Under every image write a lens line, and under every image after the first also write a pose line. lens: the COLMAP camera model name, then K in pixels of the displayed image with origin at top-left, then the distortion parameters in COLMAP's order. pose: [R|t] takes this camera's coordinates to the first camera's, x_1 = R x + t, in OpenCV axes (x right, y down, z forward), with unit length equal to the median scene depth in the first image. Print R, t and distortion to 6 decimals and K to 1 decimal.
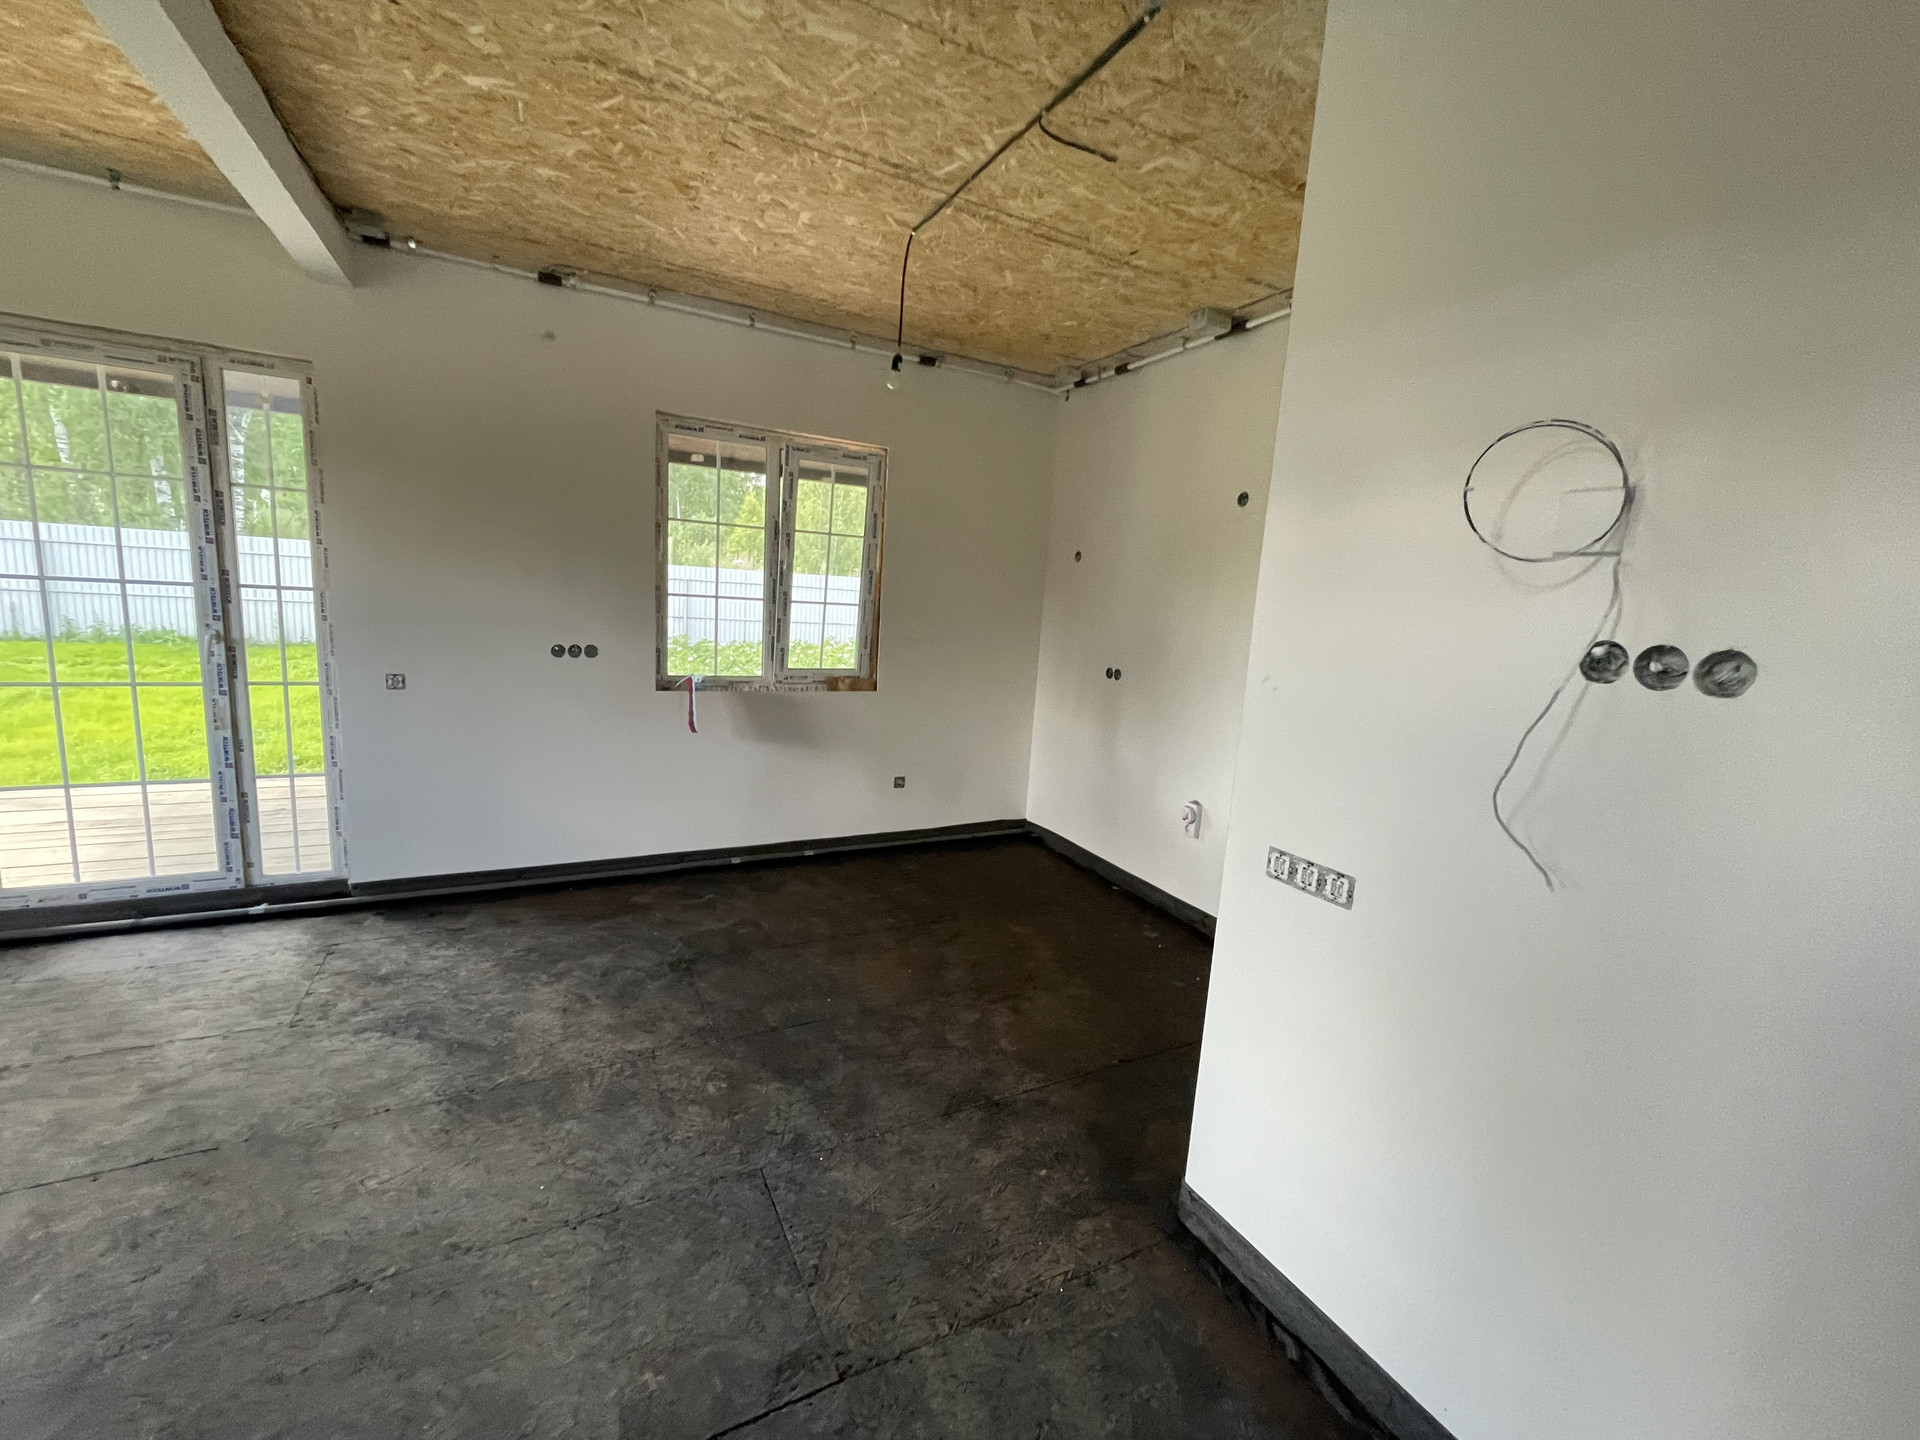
lens RADIAL K [[777.9, 0, 960.0], [0, 777.9, 720.0], [0, 0, 1]] dist [-0.001947, 0.000004]
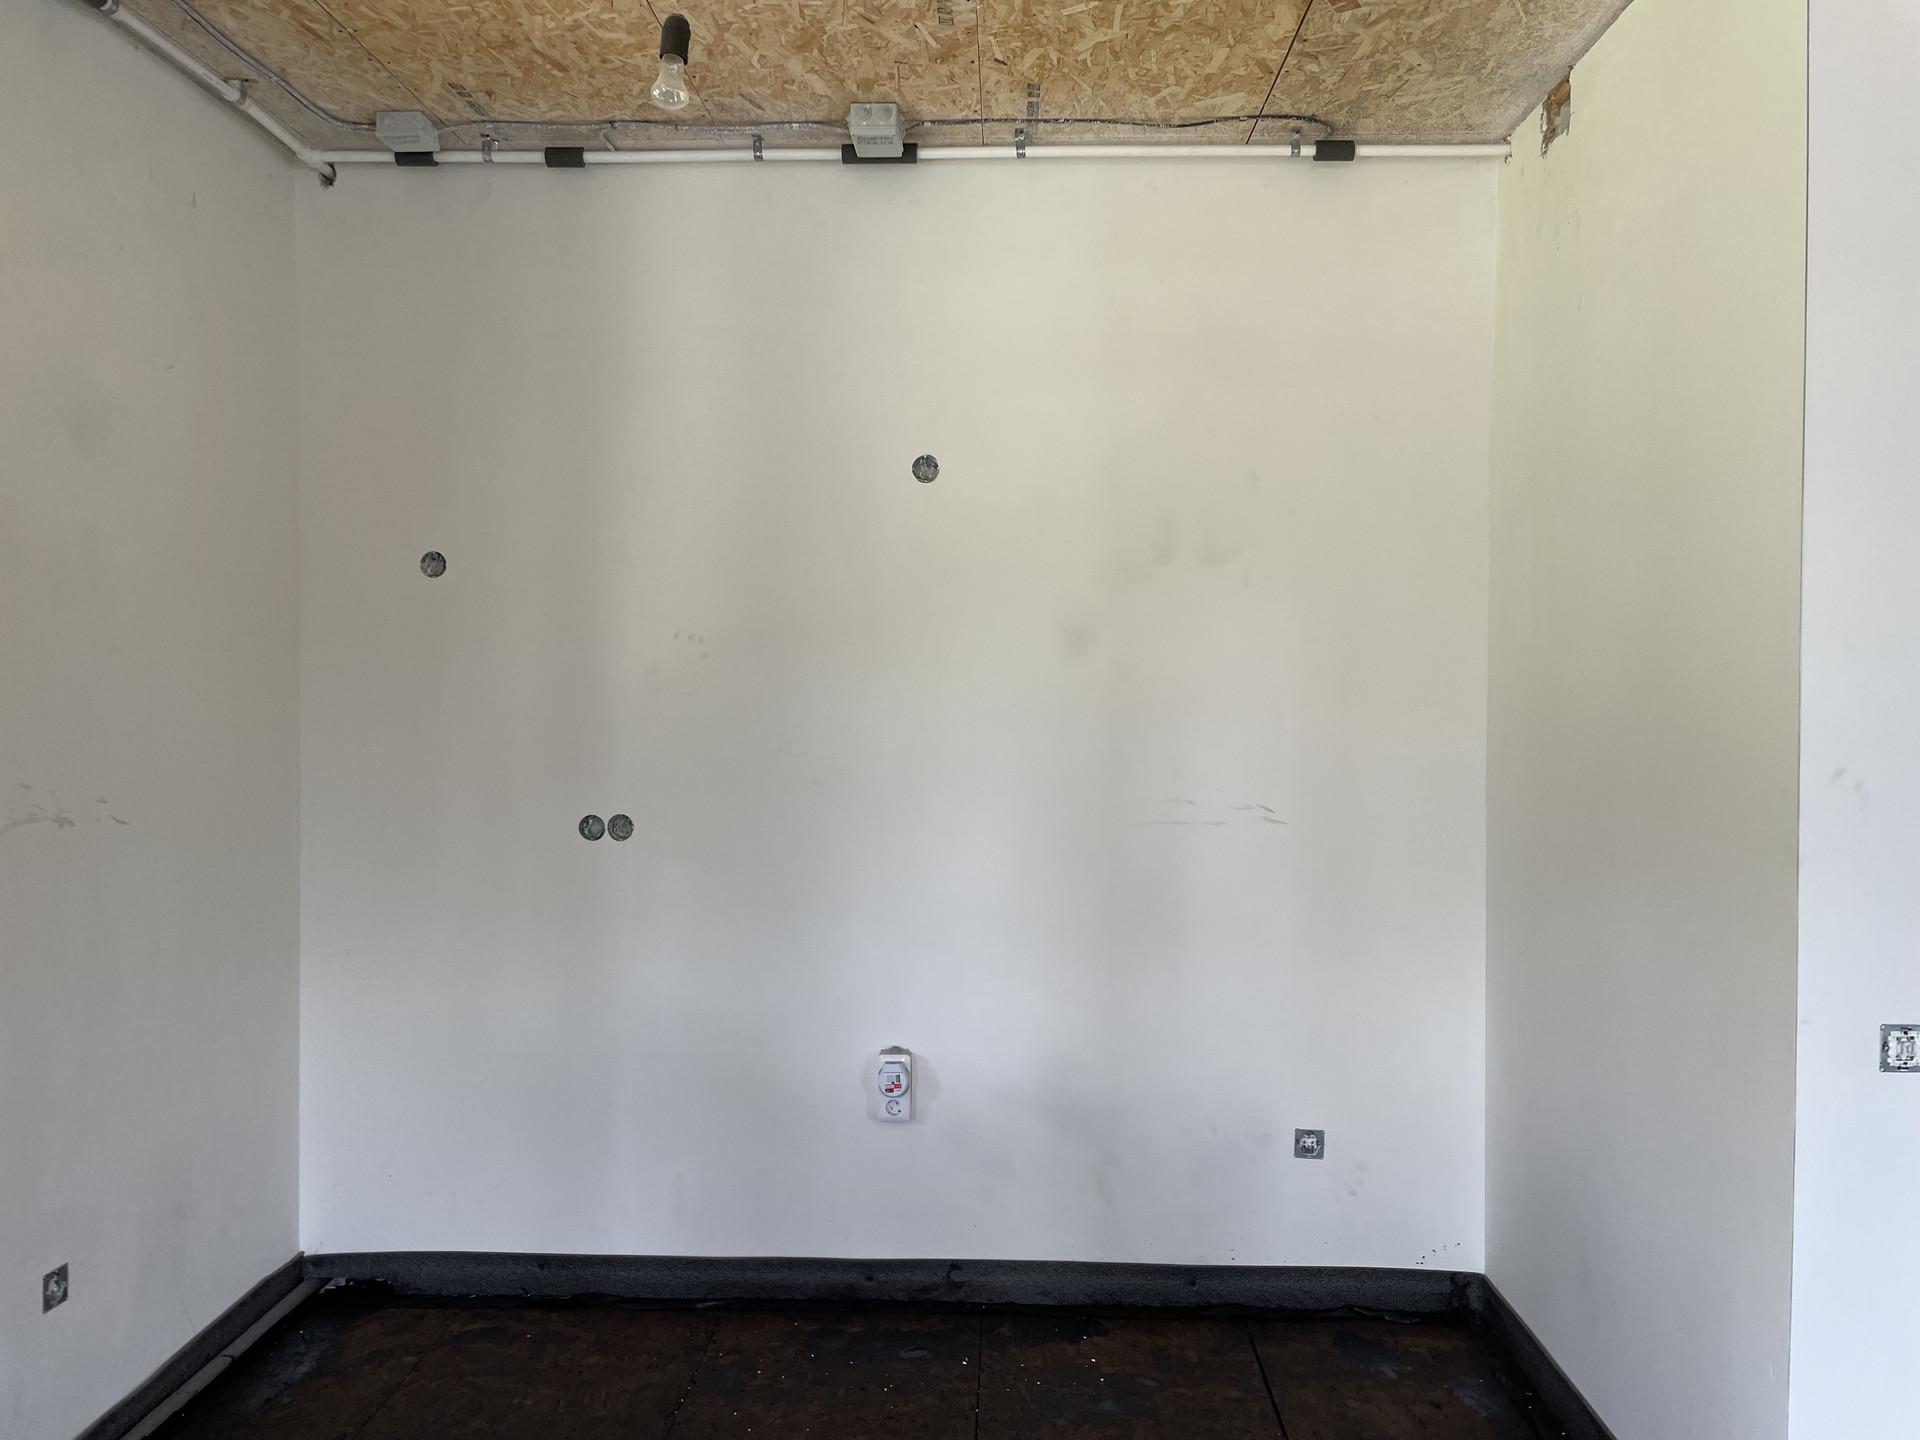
lens RADIAL K [[1443.6, 0, 970.2], [0, 1443.6, 705.5], [0, 0, 1]] dist [0.087313, -0.109668]
pose [[0.493584, -0.080800, 0.865936, -0.522953], [0.166927, 0.985964, -0.003149, -0.115261], [-0.853528, 0.146103, 0.500144, 0.506872]]
